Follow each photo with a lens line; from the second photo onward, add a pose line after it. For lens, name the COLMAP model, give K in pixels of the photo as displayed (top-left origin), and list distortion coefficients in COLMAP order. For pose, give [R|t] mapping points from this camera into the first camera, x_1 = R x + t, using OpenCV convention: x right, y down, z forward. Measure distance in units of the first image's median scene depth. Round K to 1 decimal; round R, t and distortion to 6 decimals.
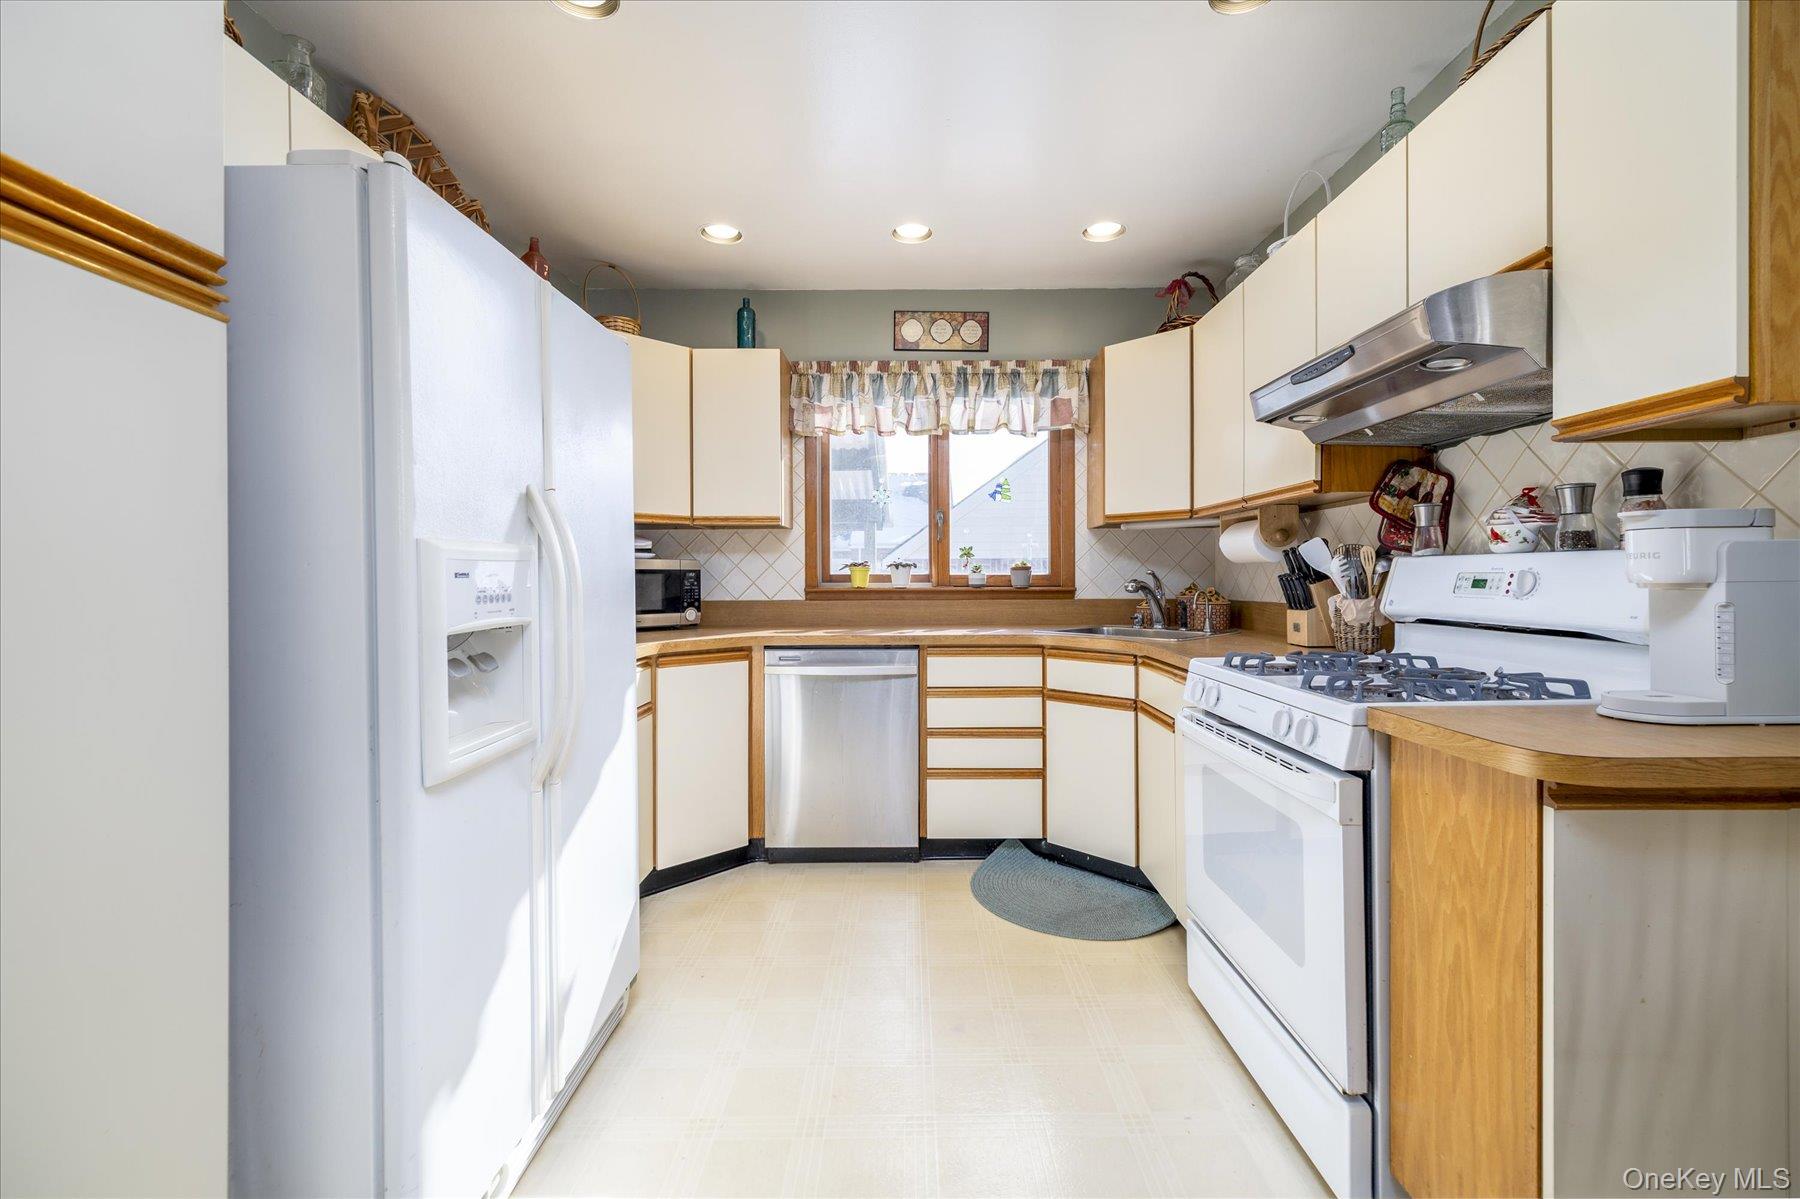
lens RADIAL K [[768.3, 0, 907.0], [0, 768.3, 578.1], [0, 0, 1]] dist [0.003167, -0.000697]
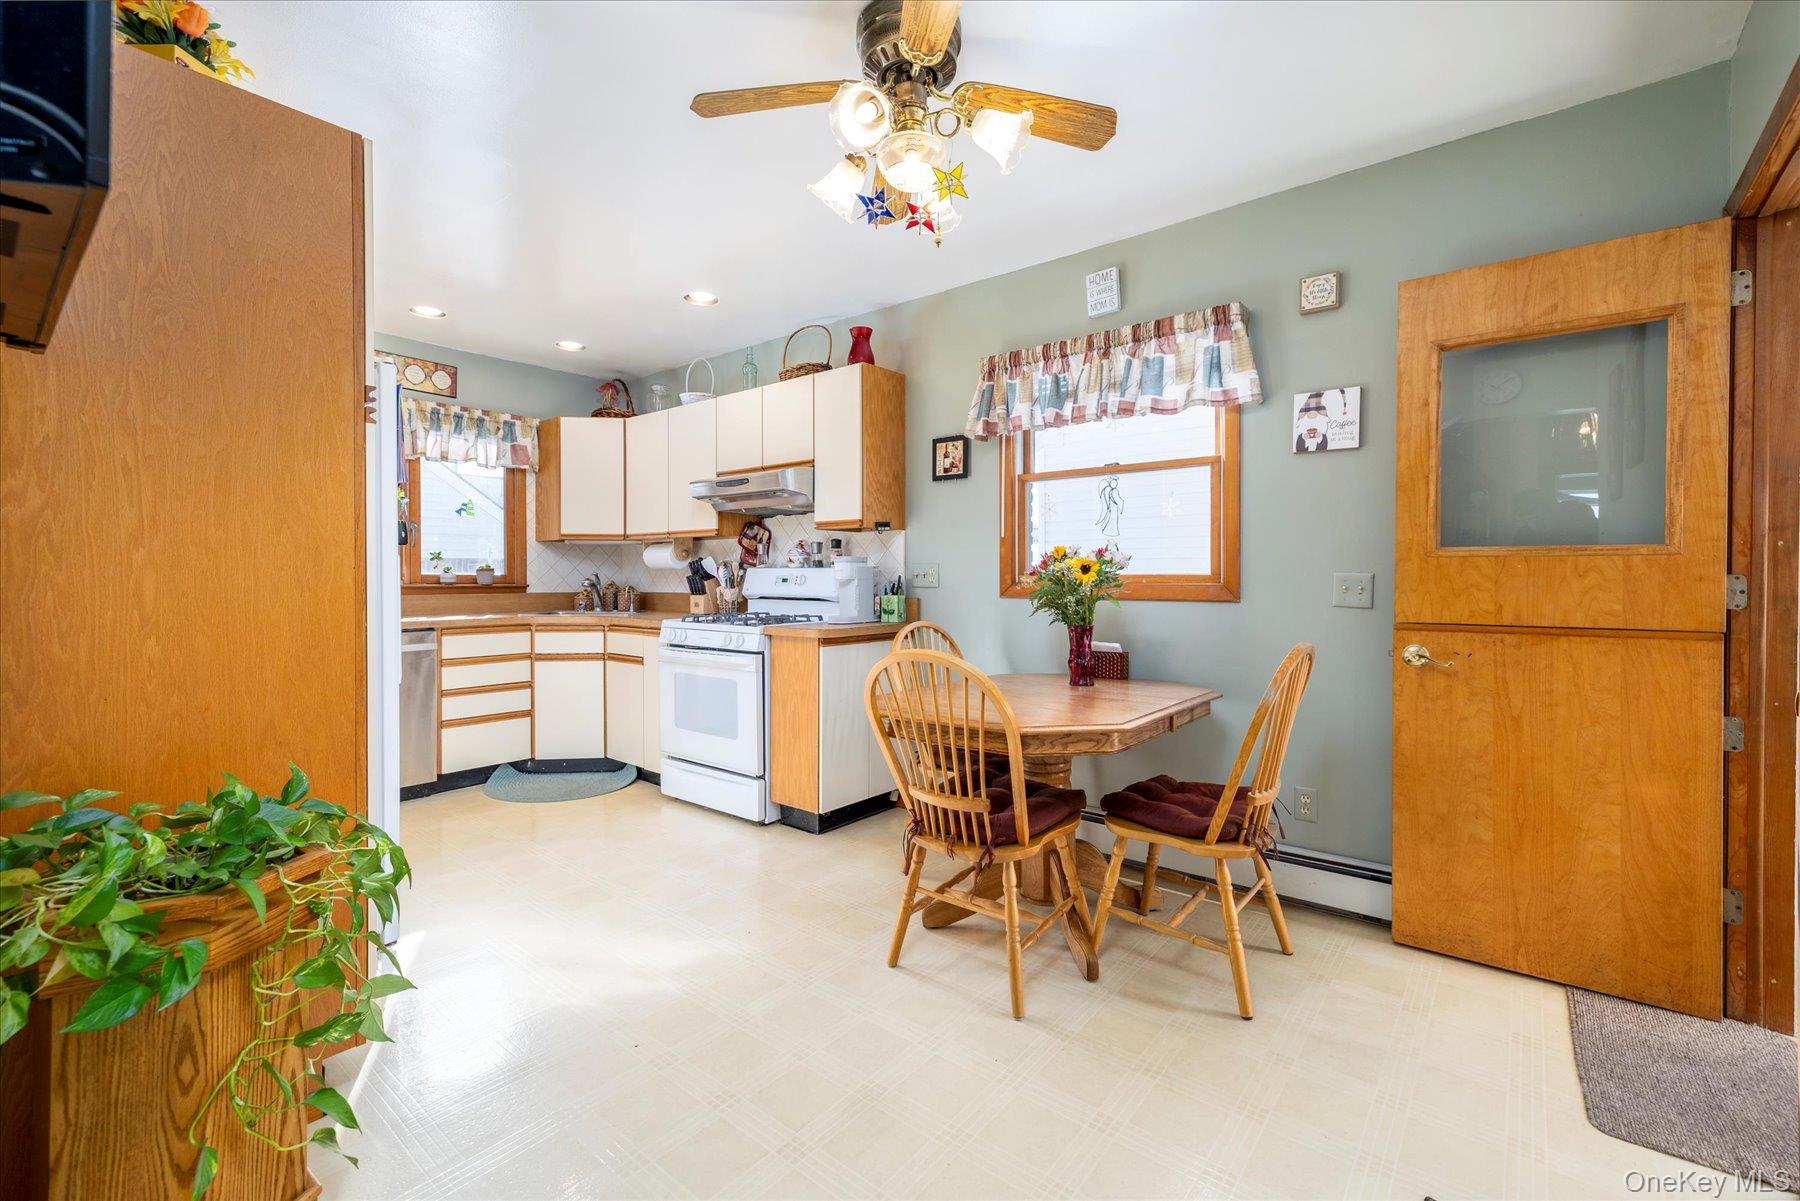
lens RADIAL K [[768.3, 0, 899.6], [0, 768.3, 587.4], [0, 0, 1]] dist [0.003167, -0.000697]
pose [[0.633947, -0.007526, 0.773340, -0.521334], [-0.002404, 0.999929, 0.011702, 0.000350], [-0.773373, -0.009277, 0.633884, -0.467695]]
